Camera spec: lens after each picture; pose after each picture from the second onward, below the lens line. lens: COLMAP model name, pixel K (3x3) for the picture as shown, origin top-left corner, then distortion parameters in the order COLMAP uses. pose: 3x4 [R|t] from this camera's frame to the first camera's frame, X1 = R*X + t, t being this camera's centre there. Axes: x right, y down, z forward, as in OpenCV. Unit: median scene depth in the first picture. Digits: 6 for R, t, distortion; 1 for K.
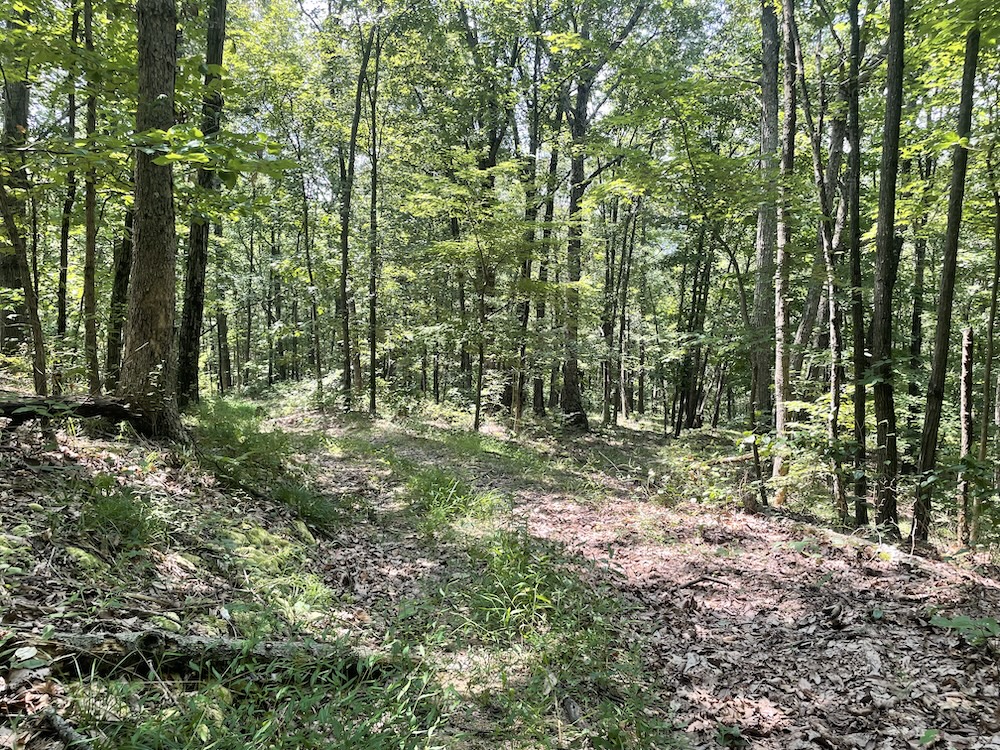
lens RADIAL K [[754.4, 0, 497.3], [0, 754.4, 365.8], [0, 0, 1]] dist [0.067556, -0.088881]
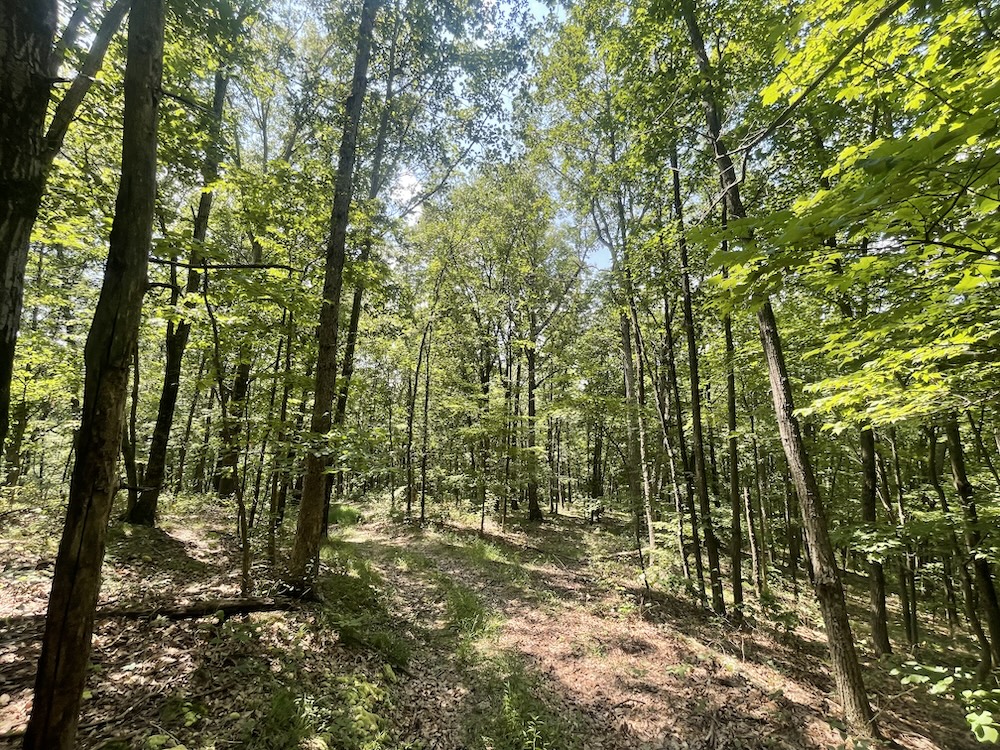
lens RADIAL K [[403.7, 0, 499.0], [0, 403.7, 372.7], [0, 0, 1]] dist [-0.007498, 0.001212]
pose [[0.999564, -0.011083, 0.027353, -0.014041], [0.017049, 0.973361, -0.228643, -0.100858], [-0.024090, 0.229010, 0.973126, -0.009745]]
